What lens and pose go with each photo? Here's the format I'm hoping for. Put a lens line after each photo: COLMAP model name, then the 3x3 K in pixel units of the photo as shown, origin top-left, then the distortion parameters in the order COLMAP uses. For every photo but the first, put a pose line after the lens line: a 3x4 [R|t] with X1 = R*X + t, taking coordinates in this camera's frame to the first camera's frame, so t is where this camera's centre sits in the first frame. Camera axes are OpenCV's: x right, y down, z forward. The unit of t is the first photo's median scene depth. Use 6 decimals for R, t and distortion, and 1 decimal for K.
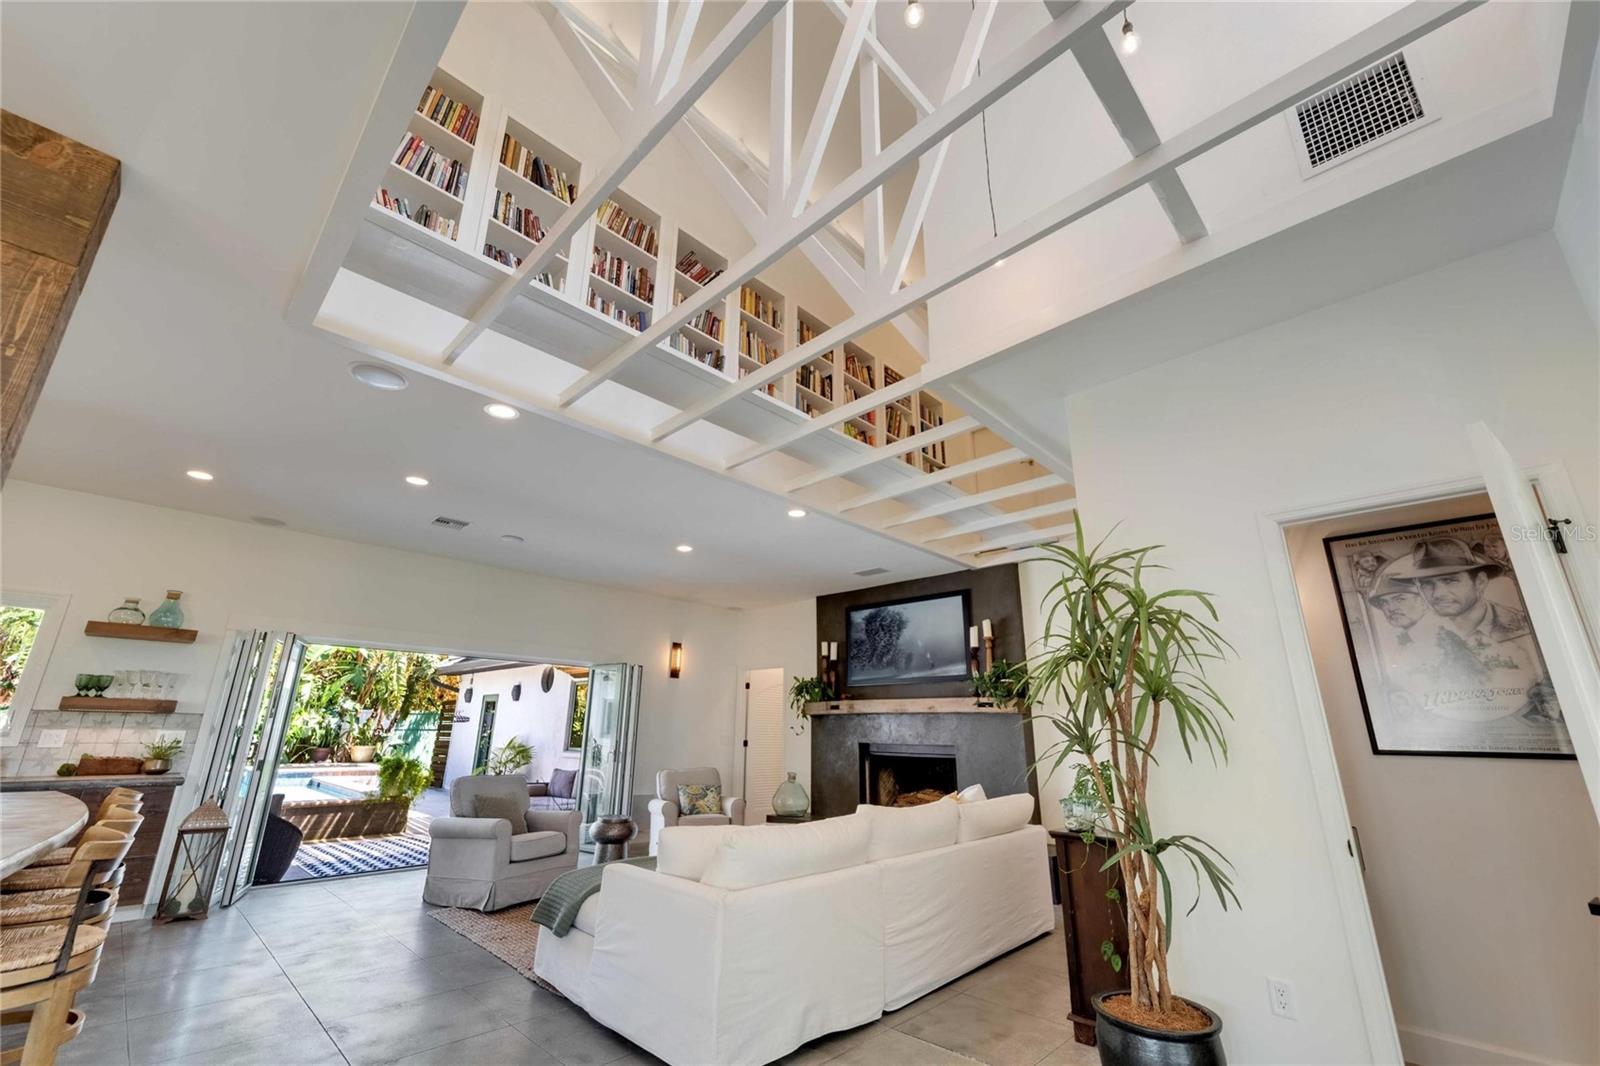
lens RADIAL K [[637.4, 0, 795.6], [0, 637.4, 537.4], [0, 0, 1]] dist [-0.000242, -0.000380]
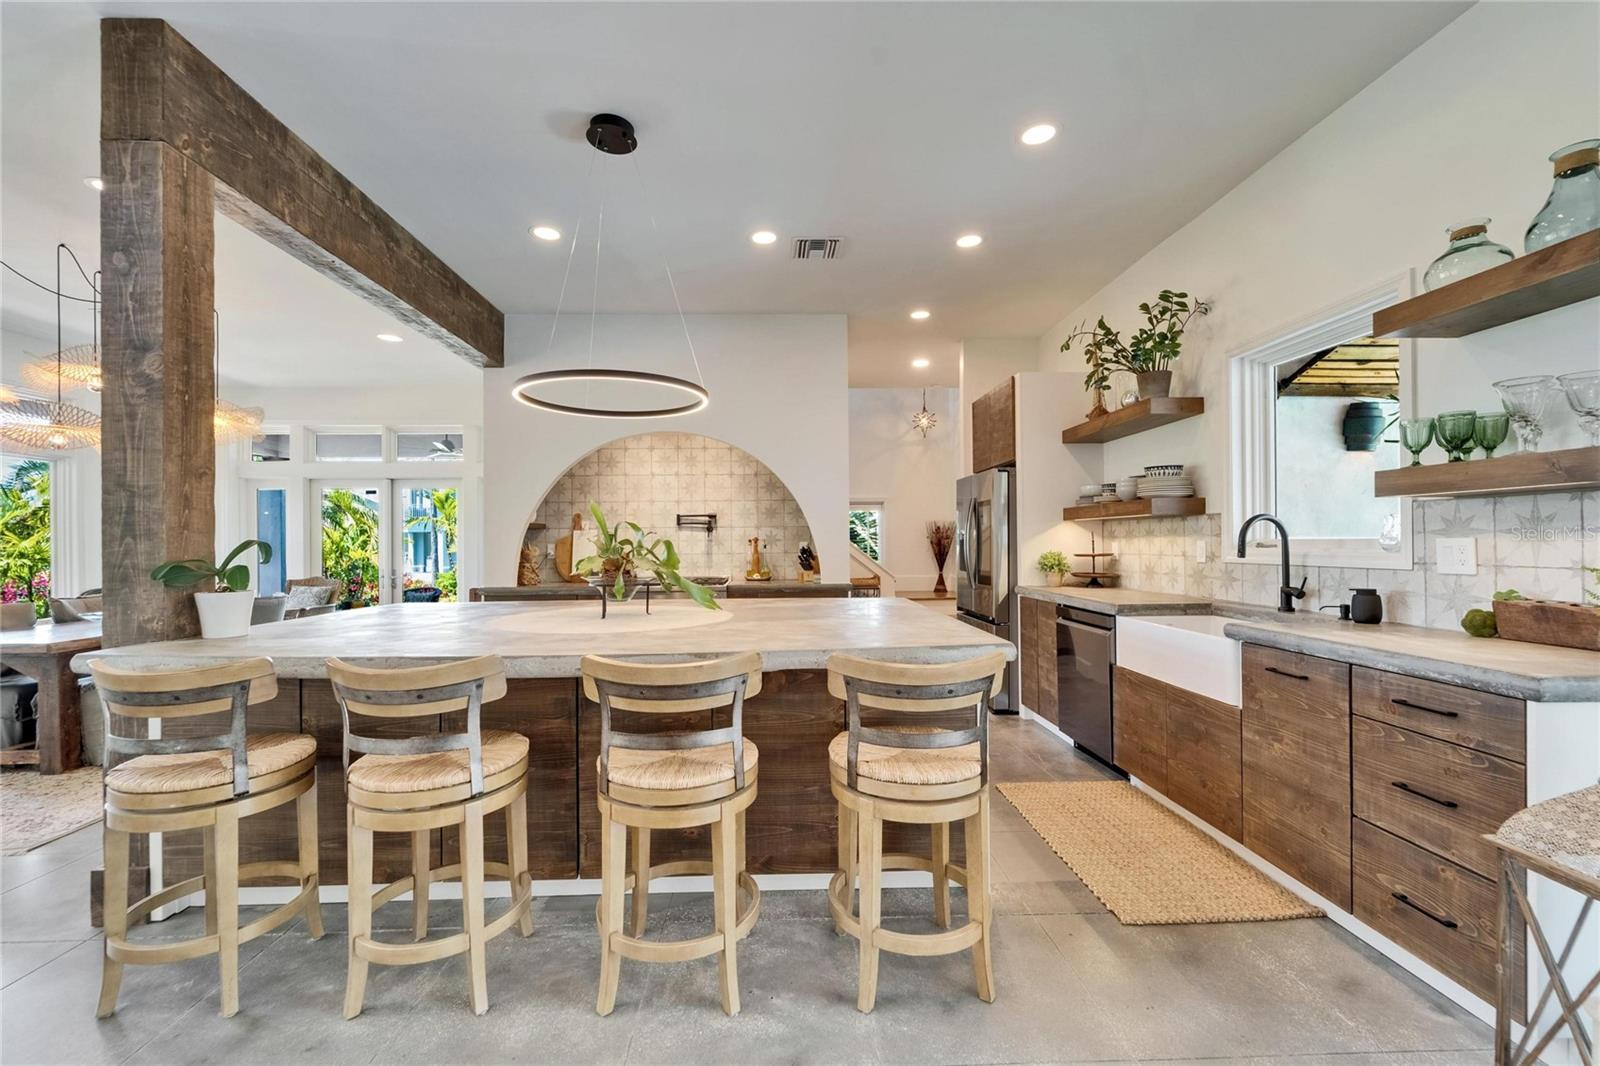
lens RADIAL K [[648.7, 0, 789.5], [0, 648.7, 538.8], [0, 0, 1]] dist [0.002987, -0.000398]
pose [[-0.698007, -0.011997, -0.715990, -0.307992], [0.208451, 0.953156, -0.219187, 0.197337], [0.685079, -0.302243, -0.662809, 0.633353]]
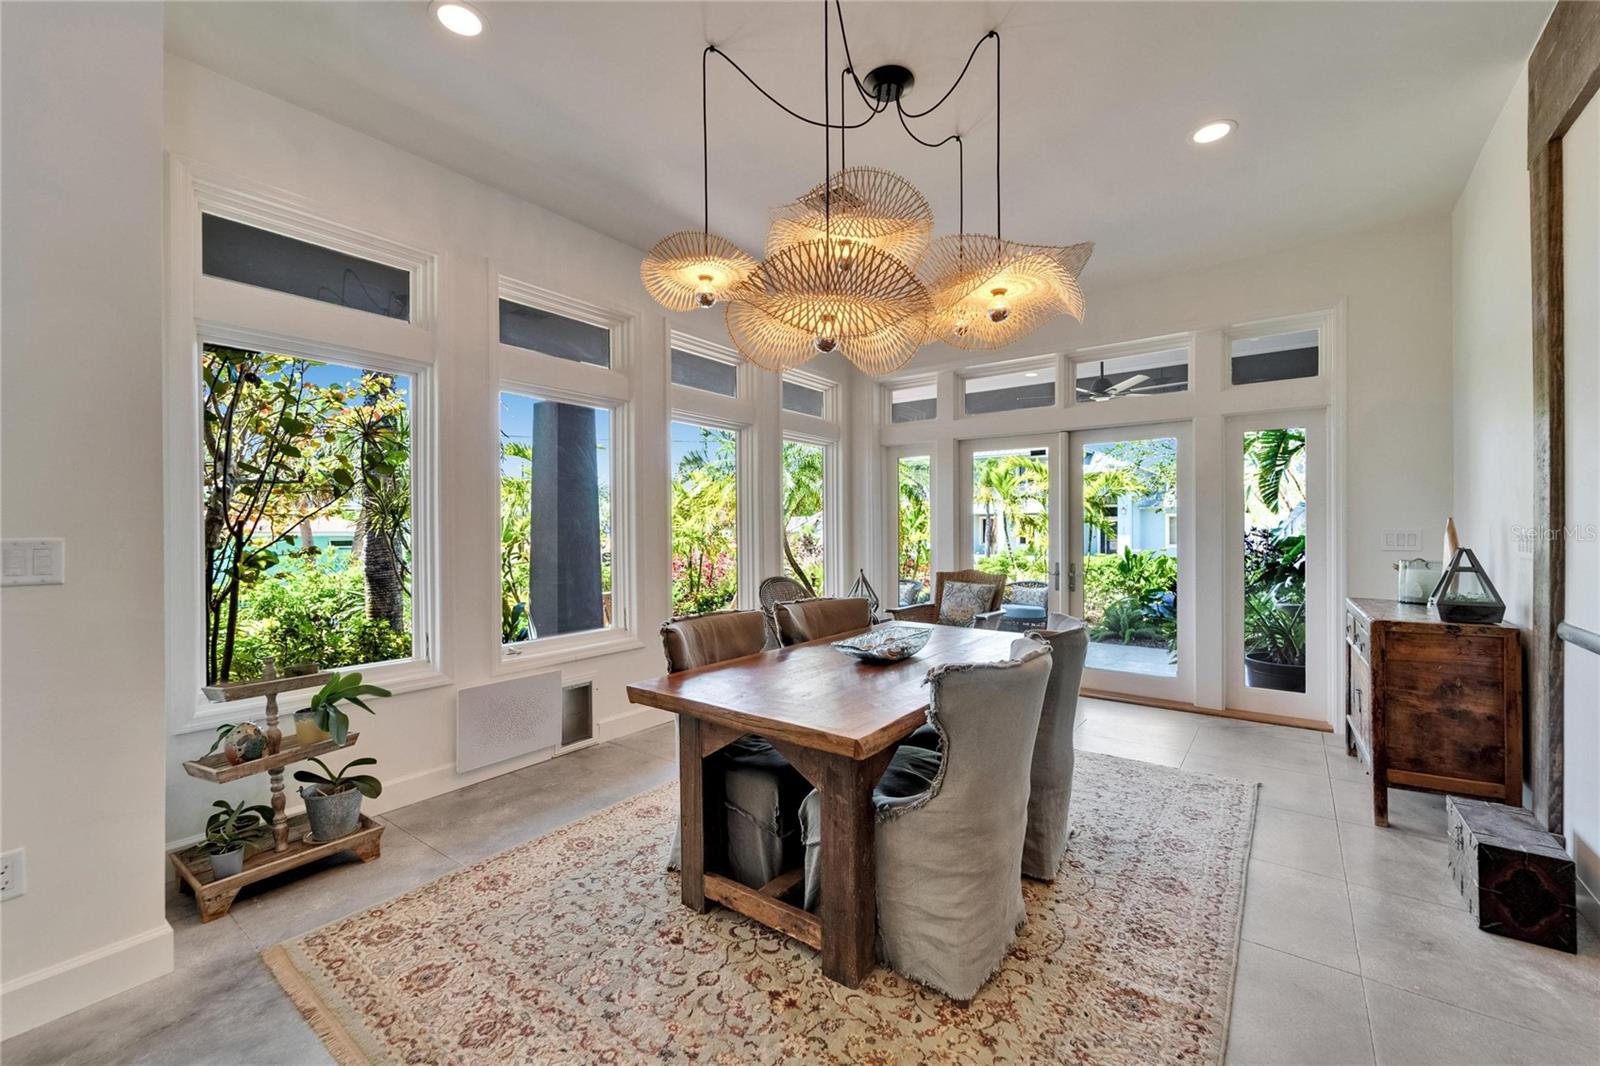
lens RADIAL K [[648.7, 0, 801.7], [0, 648.7, 531.3], [0, 0, 1]] dist [0.002987, -0.000398]
pose [[-0.991184, -0.008533, -0.132218, -0.220849], [0.029947, 0.957672, -0.286301, 0.043287], [0.129064, -0.287736, -0.948973, 0.137441]]
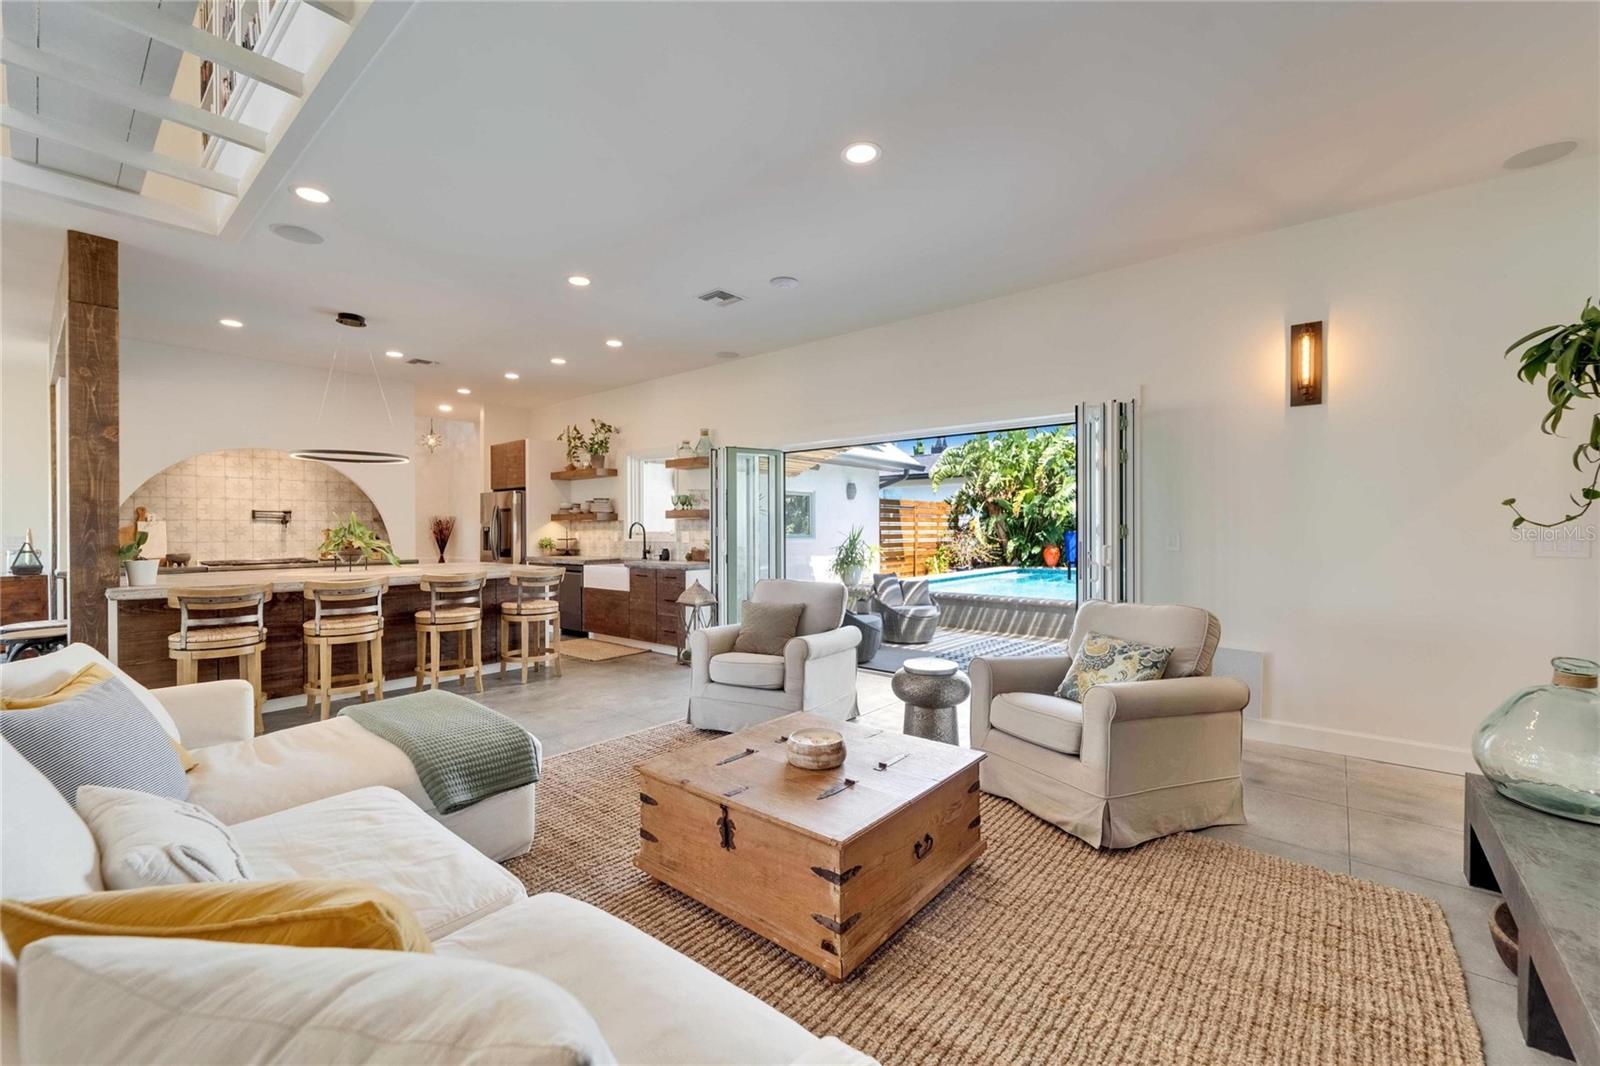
lens RADIAL K [[648.7, 0, 786.8], [0, 648.7, 528.5], [0, 0, 1]] dist [0.002987, -0.000398]
pose [[0.060916, -0.014003, -0.998045, 0.263868], [0.296911, 0.954894, 0.004725, 0.232800], [0.952960, -0.296618, 0.062326, 0.734544]]
